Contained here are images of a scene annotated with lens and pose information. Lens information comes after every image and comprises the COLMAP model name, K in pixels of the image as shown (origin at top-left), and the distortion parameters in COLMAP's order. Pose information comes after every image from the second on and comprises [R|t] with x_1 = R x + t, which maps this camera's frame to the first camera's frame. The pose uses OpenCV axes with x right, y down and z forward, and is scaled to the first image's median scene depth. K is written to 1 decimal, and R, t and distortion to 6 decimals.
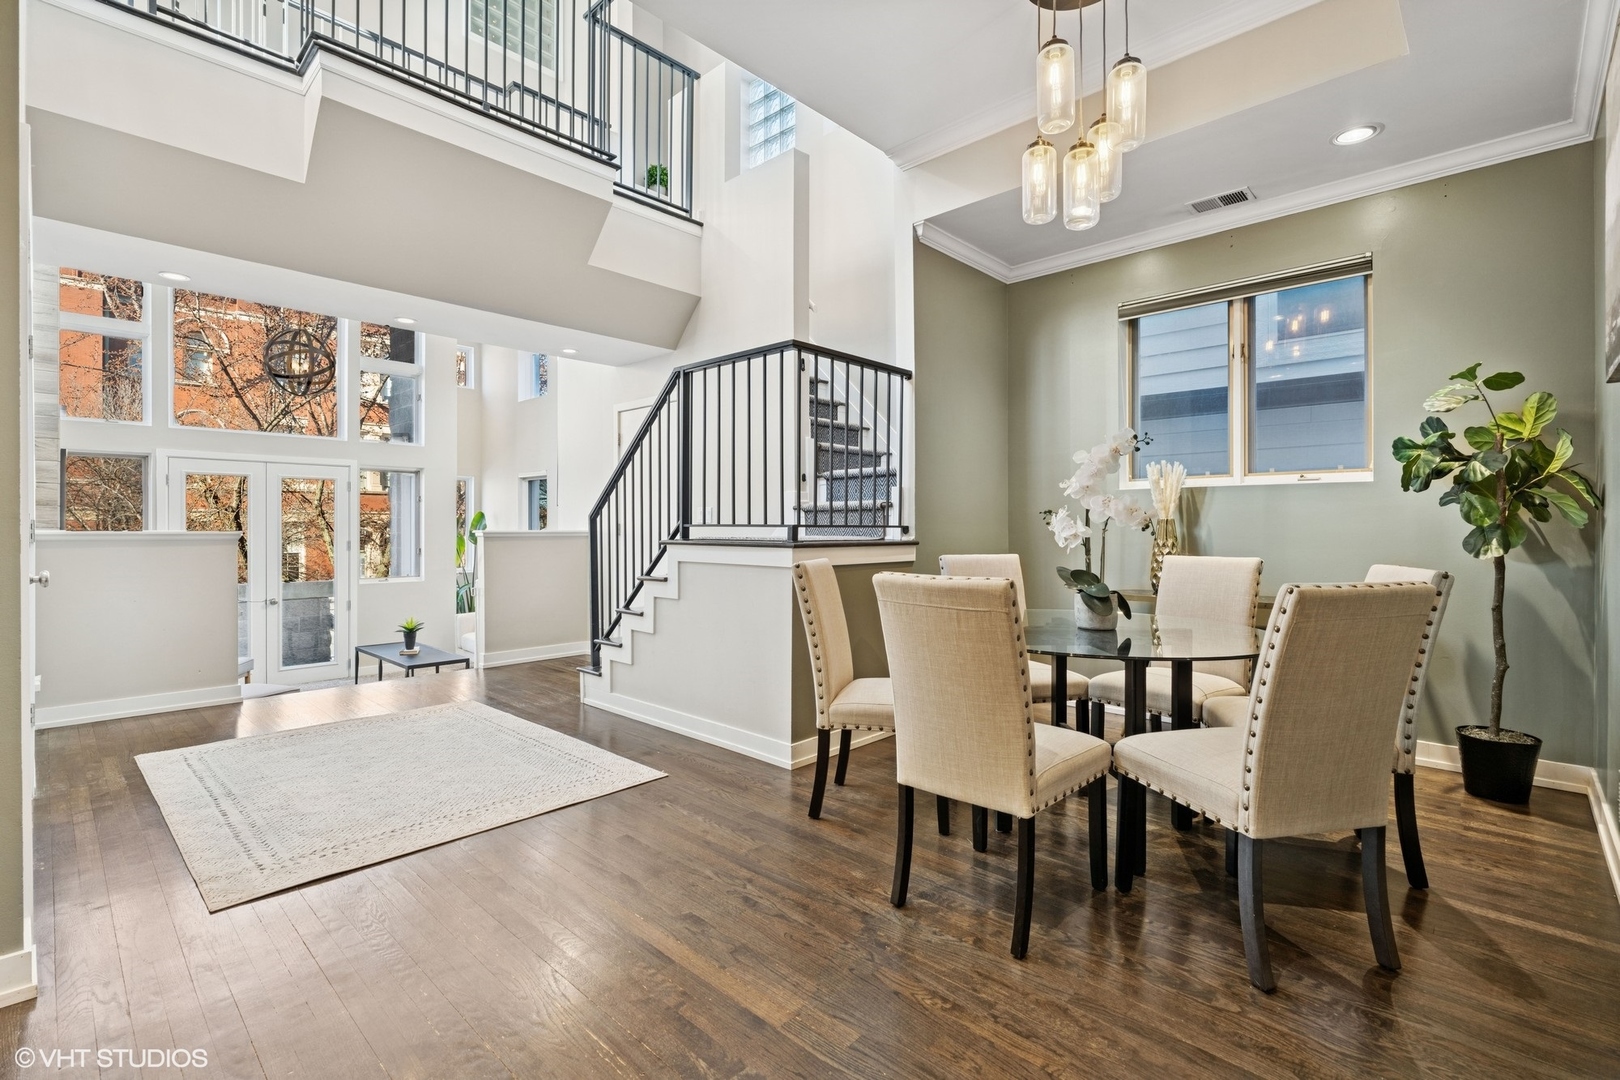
lens RADIAL K [[727.4, 0, 802.5], [0, 727.4, 526.0], [0, 0, 1]] dist [0.000054, 0.000423]
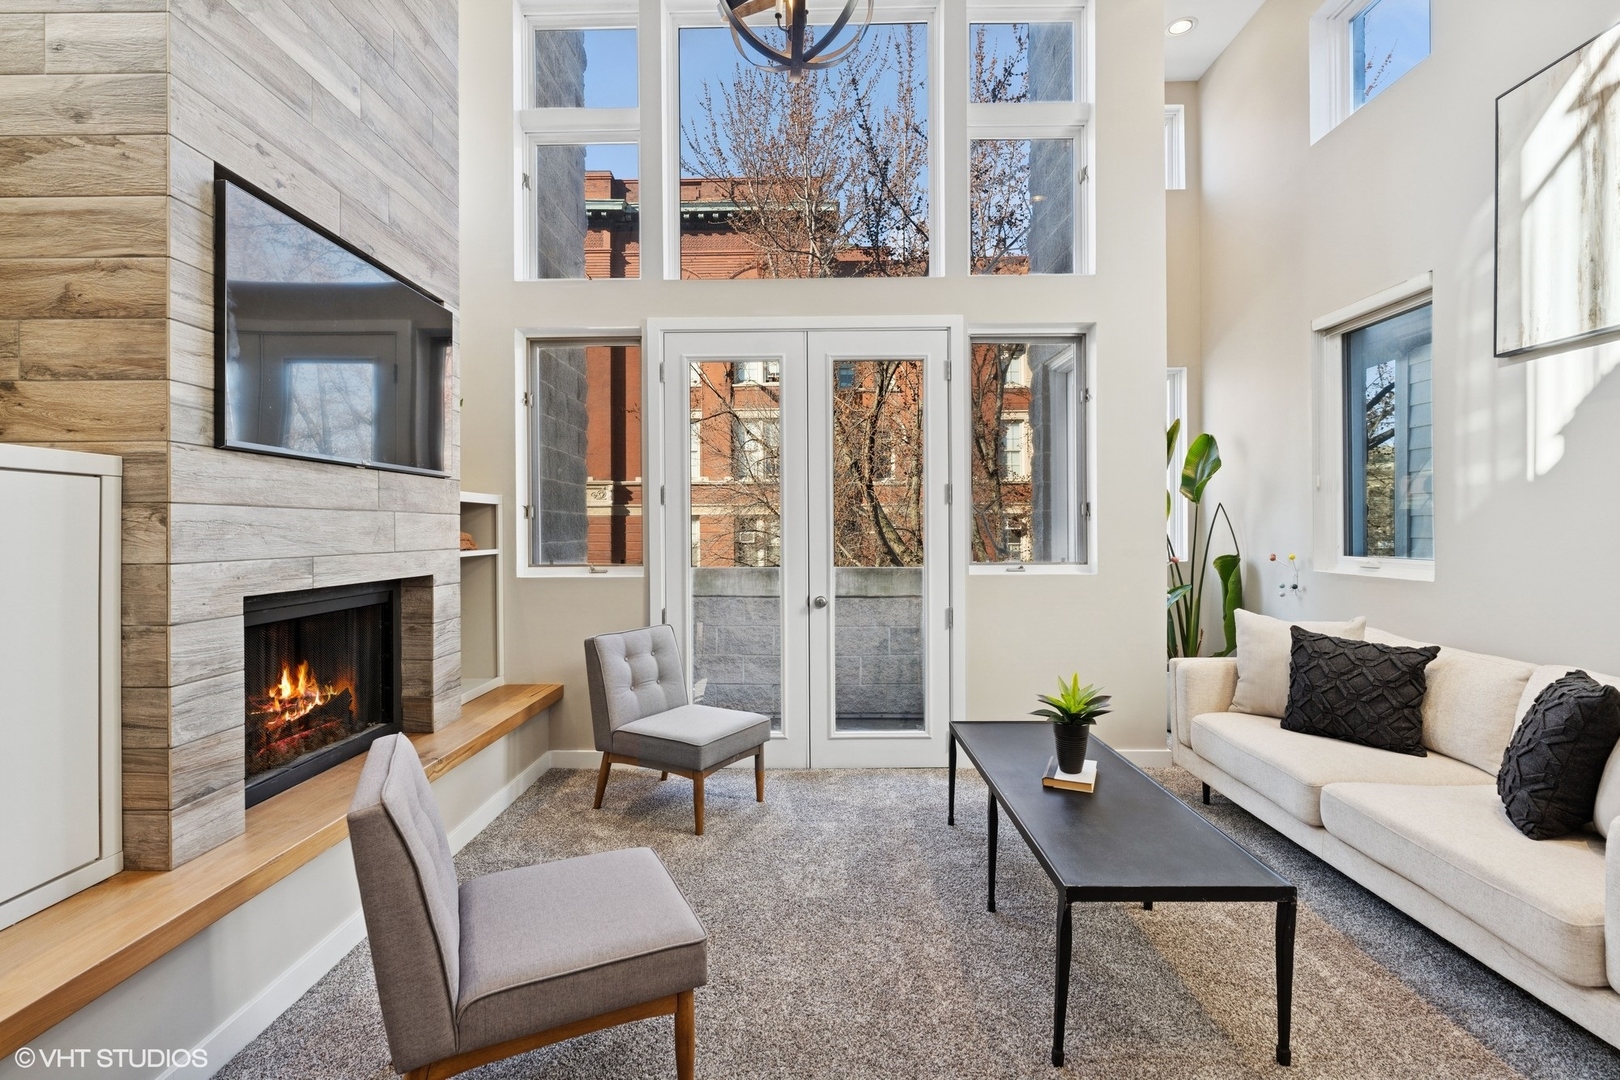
lens RADIAL K [[733.0, 0, 814.3], [0, 733.0, 533.6], [0, 0, 1]] dist [-0.000531, 0.001507]
pose [[0.680993, -0.001676, -0.732288, -0.563639], [0.007543, 0.999960, 0.004726, 0.085791], [0.732251, -0.008743, 0.680979, 1.034568]]
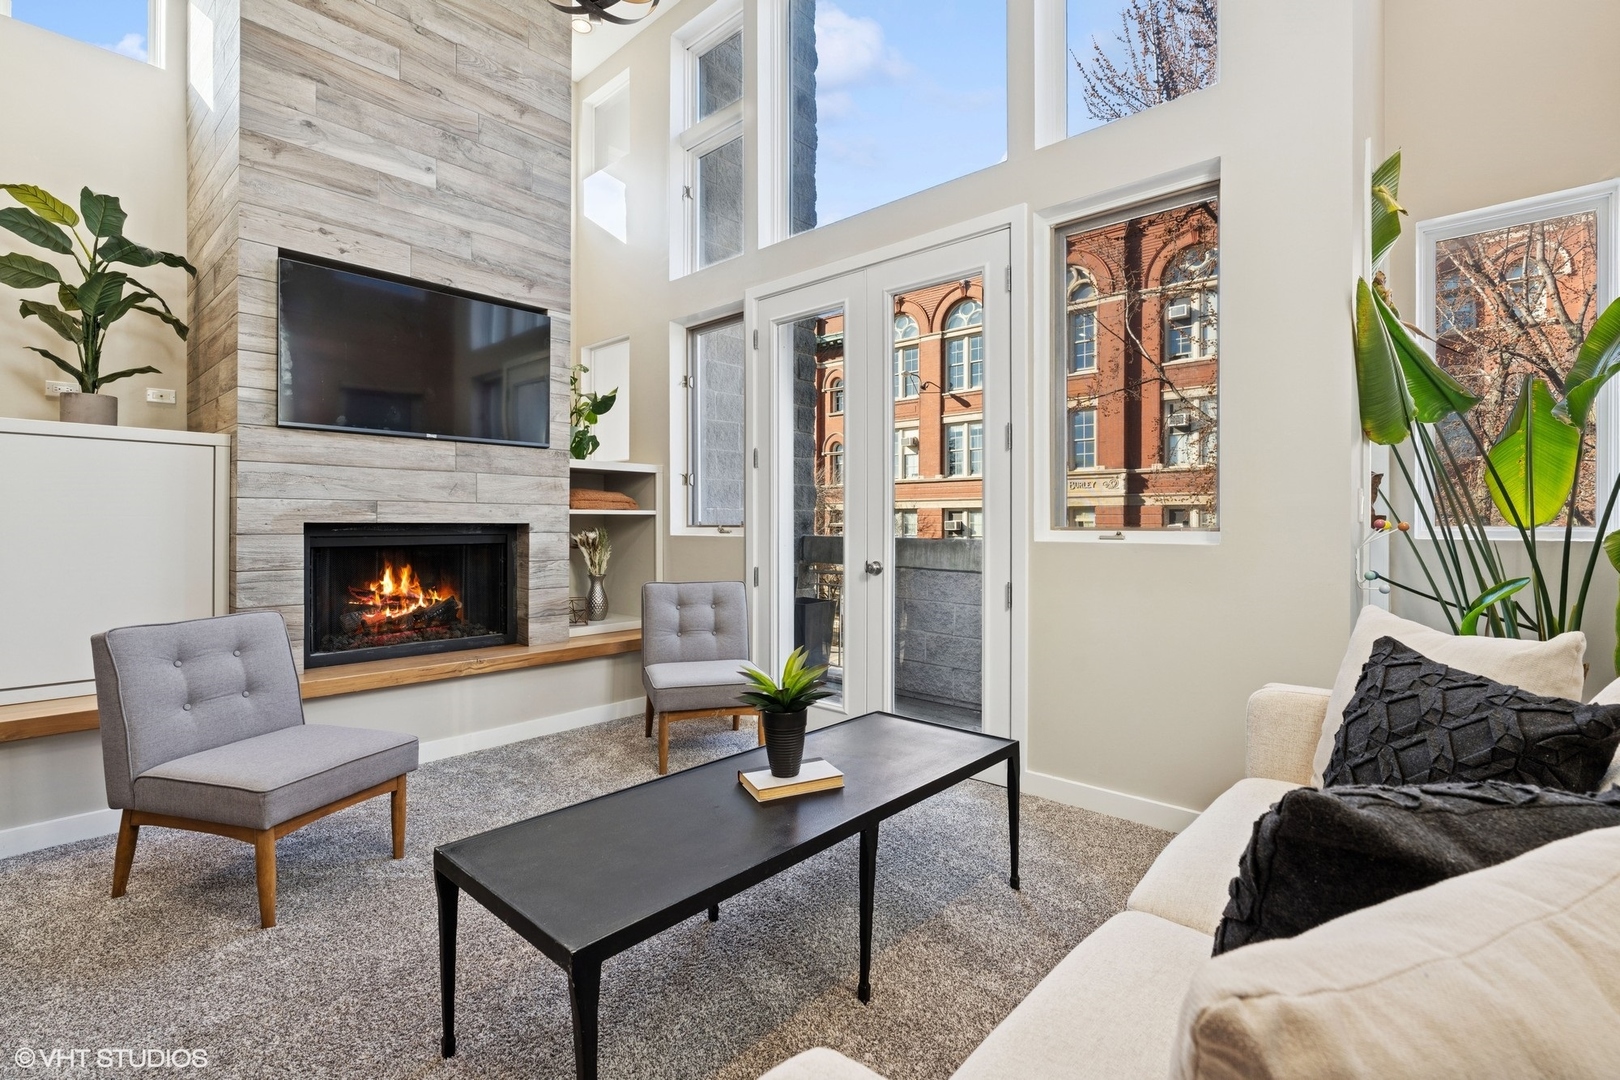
lens RADIAL K [[728.8, 0, 817.4], [0, 728.8, 526.5], [0, 0, 1]] dist [-0.001536, -0.000172]
pose [[0.030225, 0.001675, -0.999542, -0.432102], [-0.000423, 0.999999, 0.001663, 0.123725], [0.999543, 0.000372, 0.030226, 1.518532]]
